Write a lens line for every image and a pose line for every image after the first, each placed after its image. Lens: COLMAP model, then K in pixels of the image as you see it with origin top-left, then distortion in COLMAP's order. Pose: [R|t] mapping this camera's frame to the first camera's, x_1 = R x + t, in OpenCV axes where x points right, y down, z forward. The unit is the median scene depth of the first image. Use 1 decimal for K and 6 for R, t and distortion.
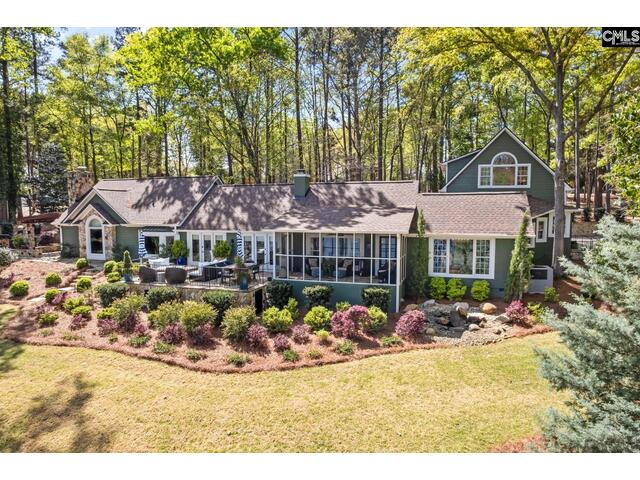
lens RADIAL K [[407.9, 0, 320.9], [0, 407.9, 241.2], [0, 0, 1]] dist [-0.044160, 0.029544]
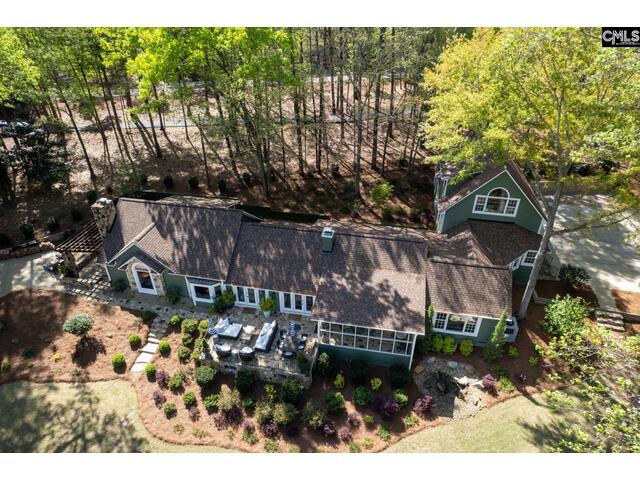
lens RADIAL K [[407.9, 0, 318.5], [0, 407.9, 242.0], [0, 0, 1]] dist [-0.044160, 0.029544]
pose [[0.993748, -0.056119, 0.096519, -0.186841], [0.002921, 0.877266, 0.479997, -0.694092], [-0.111610, -0.476714, 0.871945, -0.002279]]
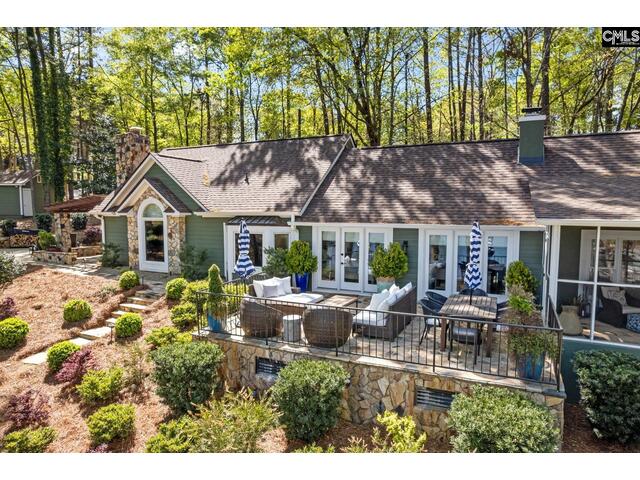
lens RADIAL K [[407.9, 0, 319.9], [0, 407.9, 242.5], [0, 0, 1]] dist [-0.044160, 0.029544]
pose [[0.991516, 0.012543, -0.129377, -0.248849], [-0.012017, 0.999916, 0.004849, -0.003926], [0.129427, -0.003254, 0.991584, 0.461017]]
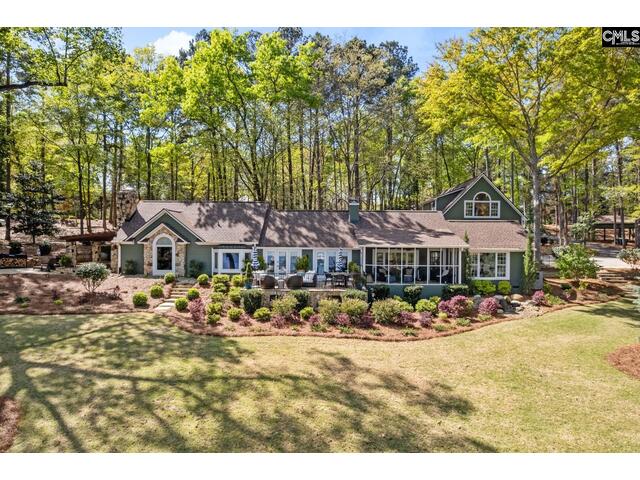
lens RADIAL K [[407.9, 0, 320.6], [0, 407.9, 243.7], [0, 0, 1]] dist [-0.044160, 0.029544]
pose [[0.957698, 0.006034, 0.287713, -0.506649], [0.013736, 0.997682, -0.066643, 0.041558], [-0.287449, 0.067776, 0.955395, -0.151394]]
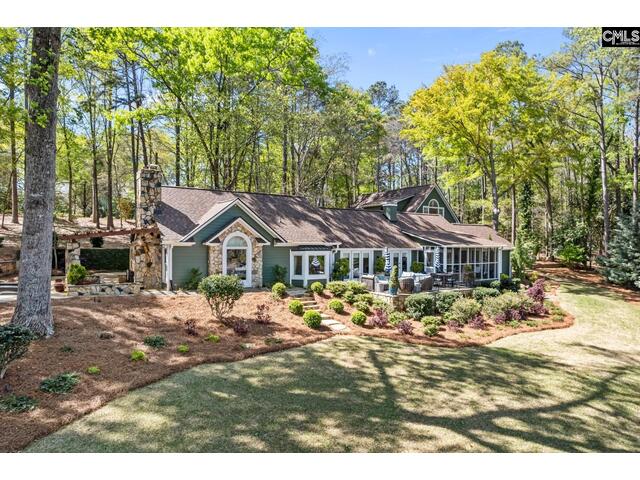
lens RADIAL K [[407.9, 0, 319.6], [0, 407.9, 241.8], [0, 0, 1]] dist [-0.044160, 0.029544]
pose [[0.631790, 0.008762, 0.775090, -1.156525], [0.054058, 0.997003, -0.055334, 0.008931], [-0.773253, 0.076859, 0.629423, 0.396333]]
